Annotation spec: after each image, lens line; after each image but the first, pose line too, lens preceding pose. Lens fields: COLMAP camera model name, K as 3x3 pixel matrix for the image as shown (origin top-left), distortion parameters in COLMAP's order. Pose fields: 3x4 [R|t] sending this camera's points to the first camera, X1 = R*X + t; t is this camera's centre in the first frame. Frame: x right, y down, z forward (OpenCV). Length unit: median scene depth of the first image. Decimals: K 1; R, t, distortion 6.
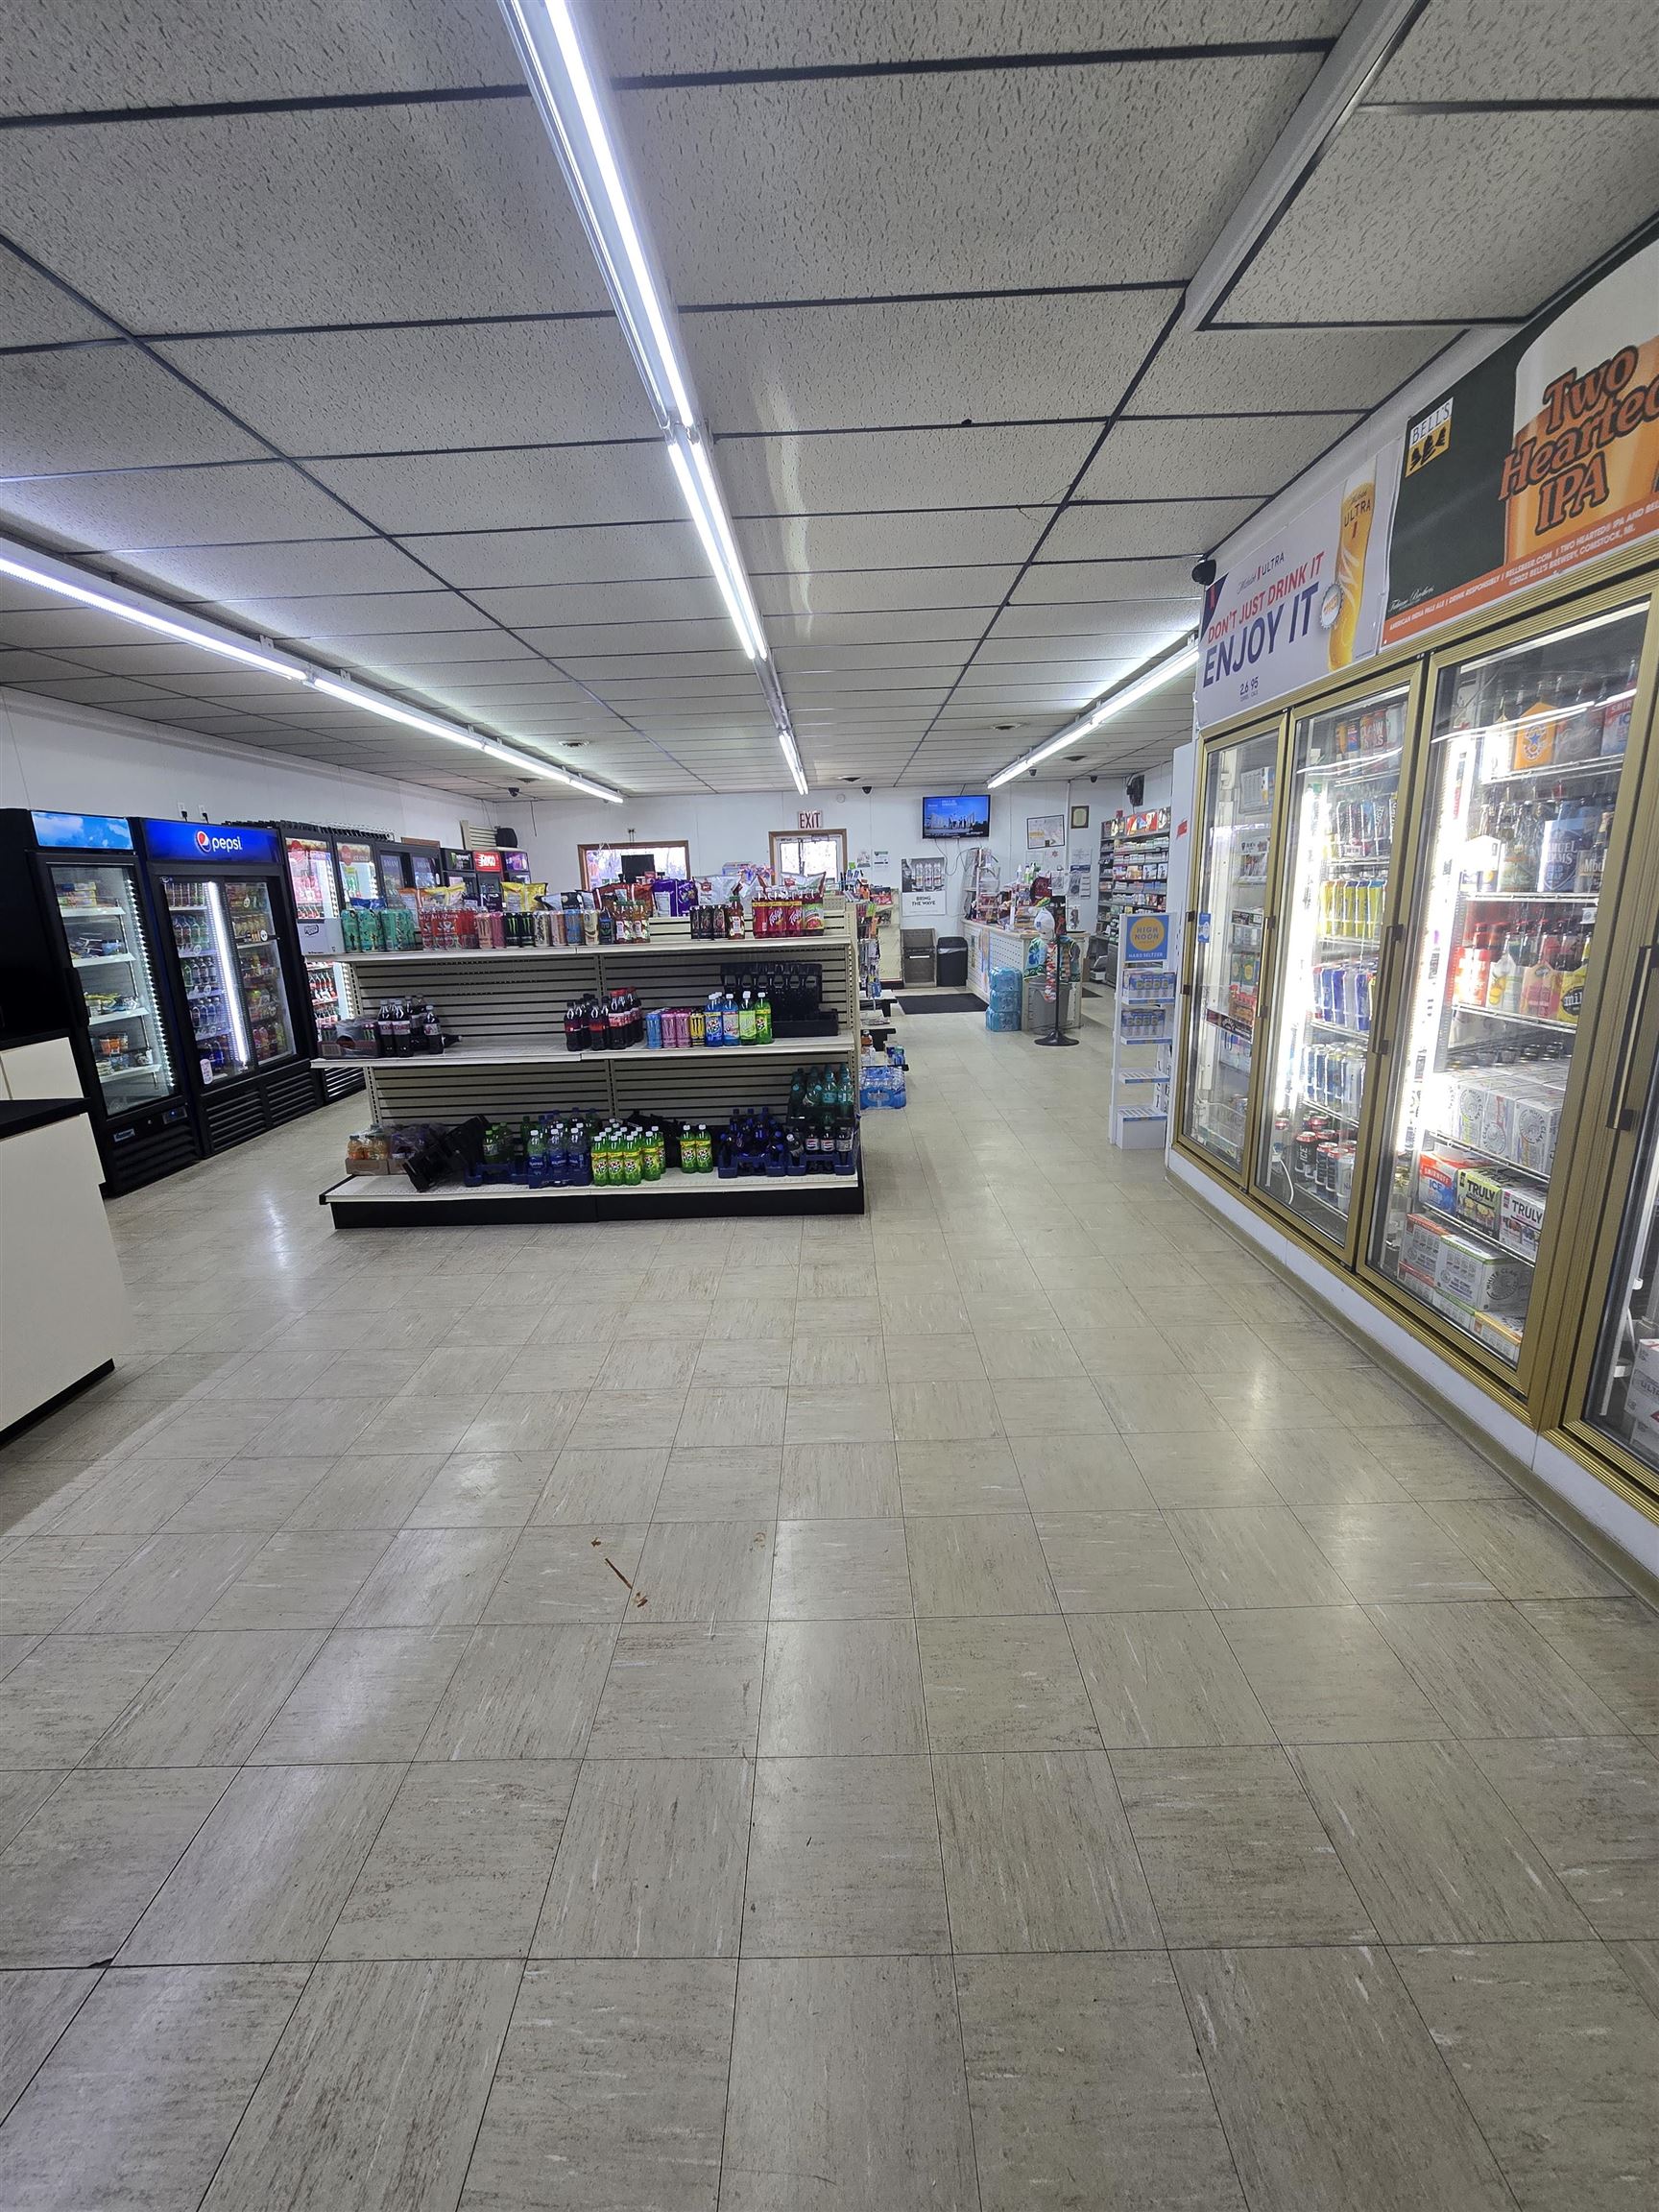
lens RADIAL K [[896.5, 0, 826.5], [0, 896.5, 1118.4], [0, 0, 1]] dist [-0.007989, -0.000292]
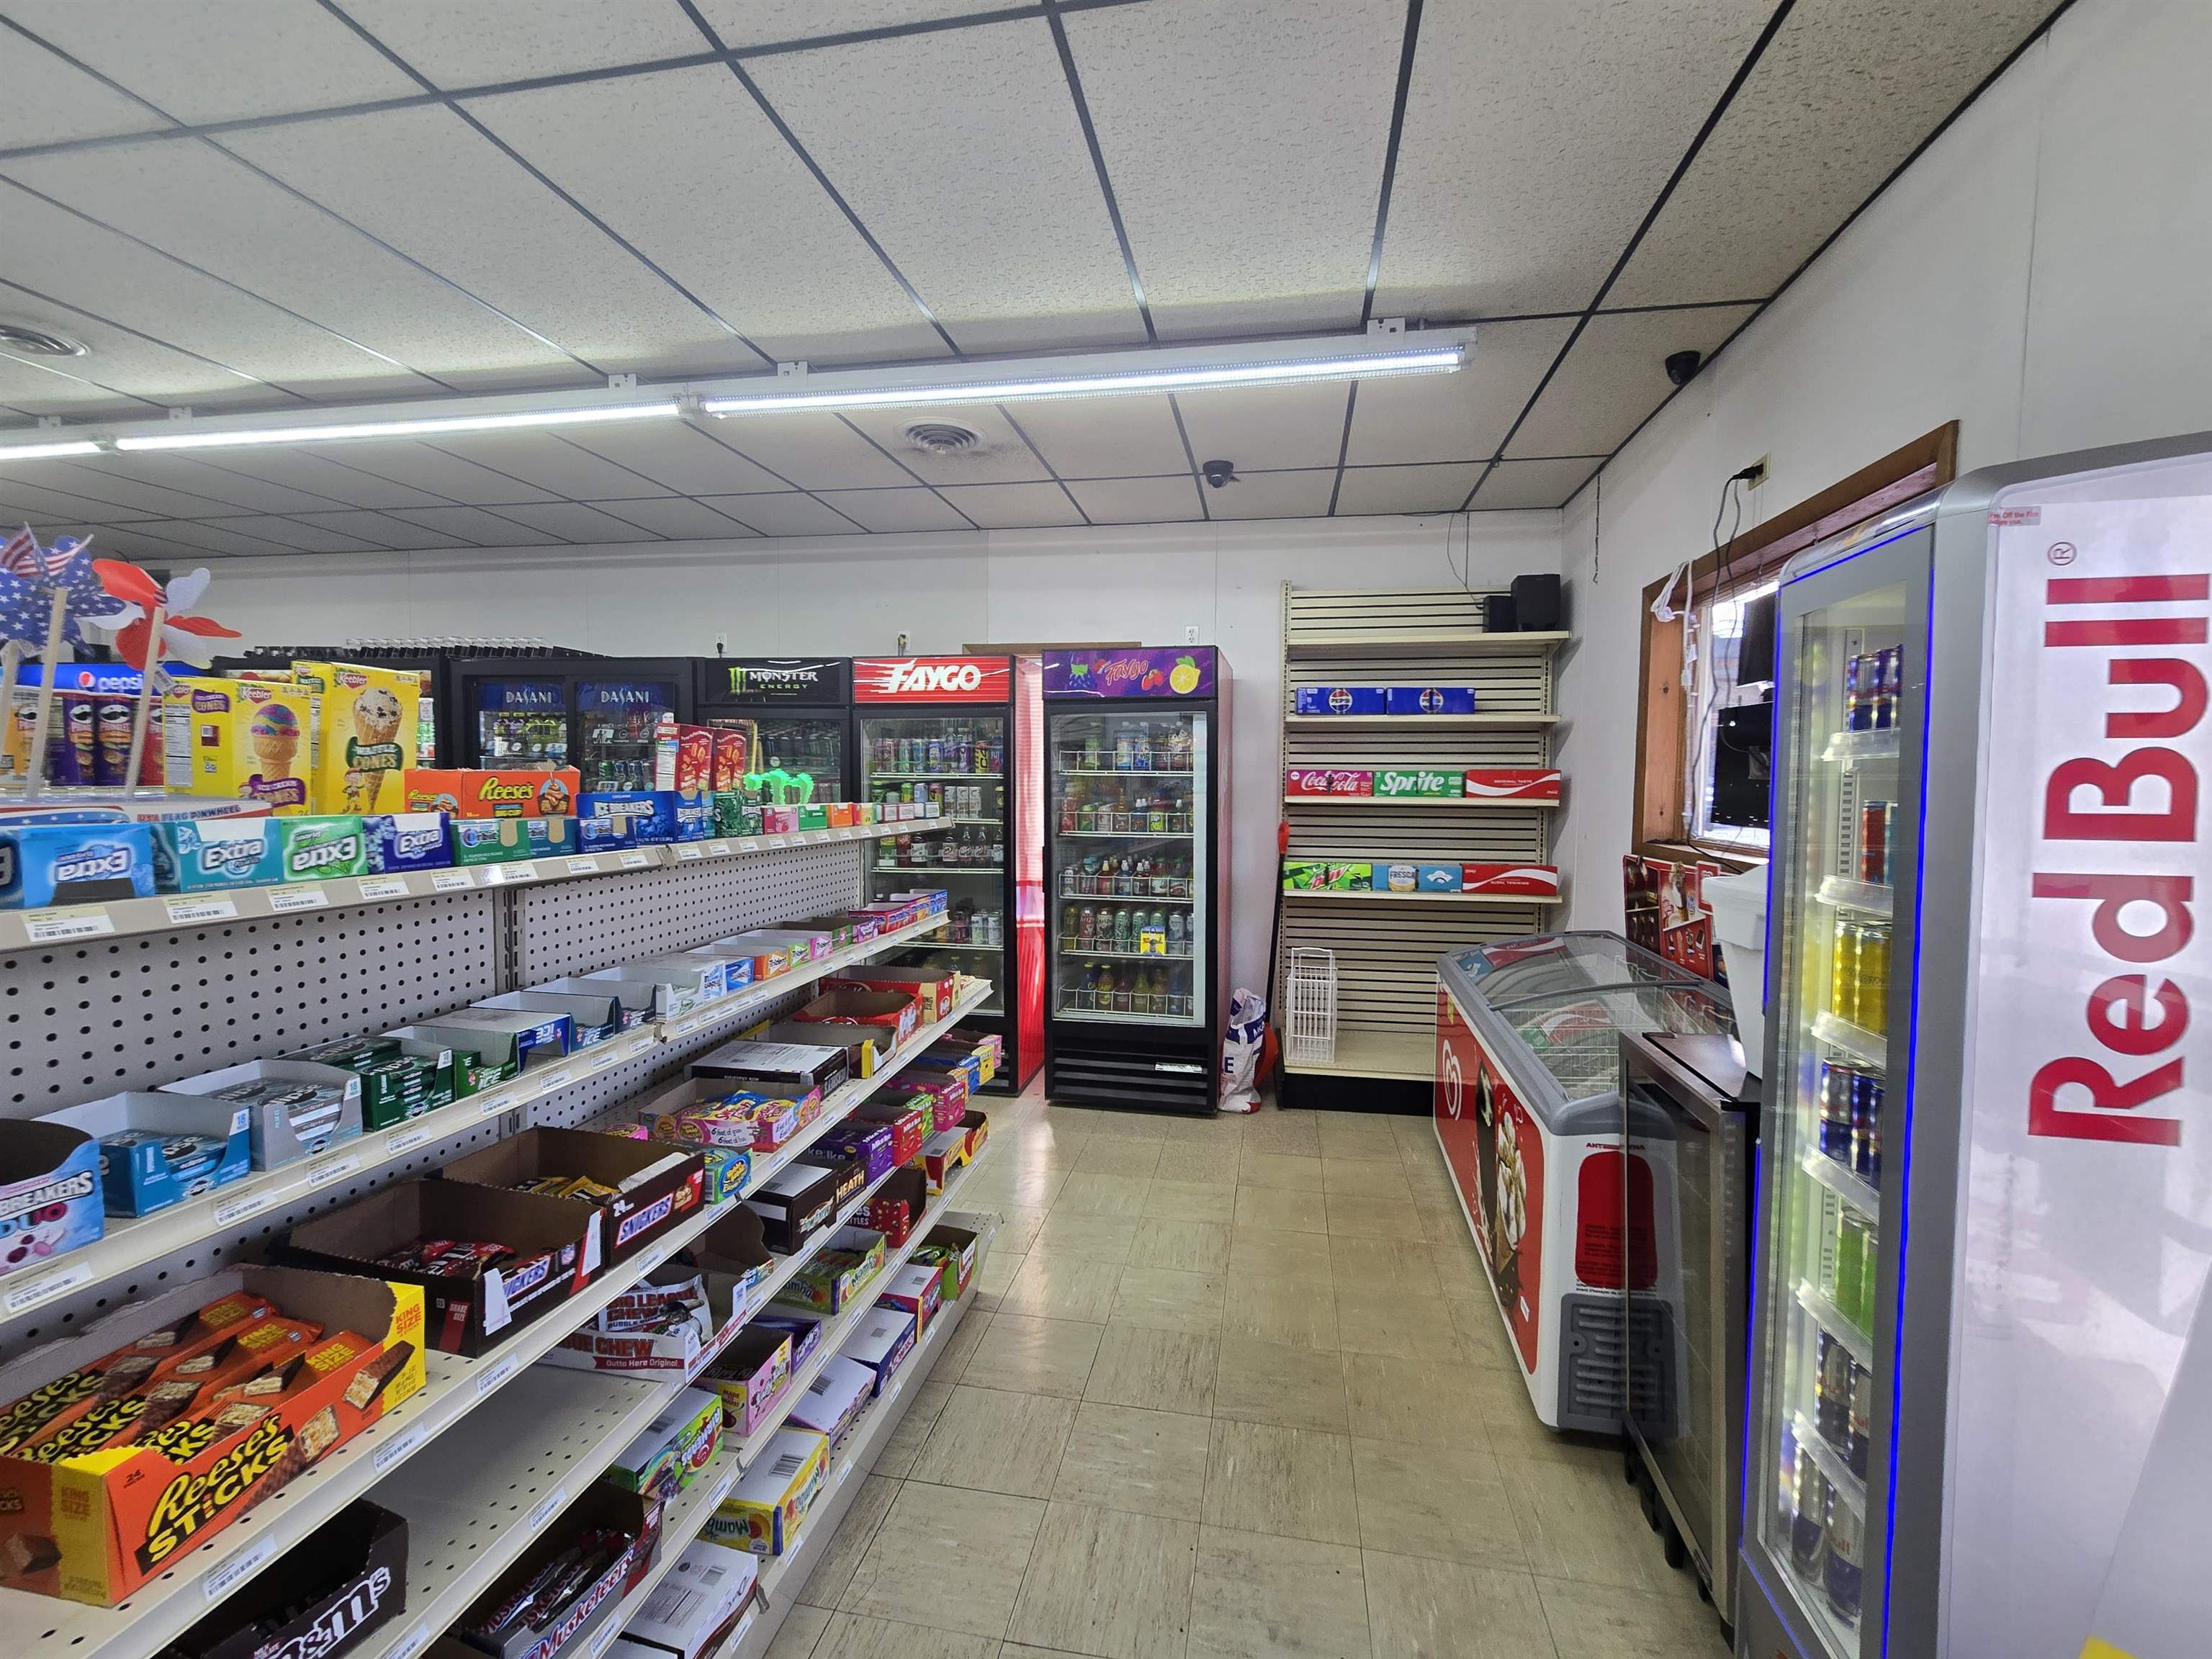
lens RADIAL K [[896.5, 0, 1127.1], [0, 896.5, 829.5], [0, 0, 1]] dist [-0.007989, -0.000292]
pose [[-0.155553, 0.101713, -0.982577, 0.003439], [-0.254898, 0.956866, 0.139405, -0.257585], [0.954374, 0.272142, -0.122917, 0.983072]]
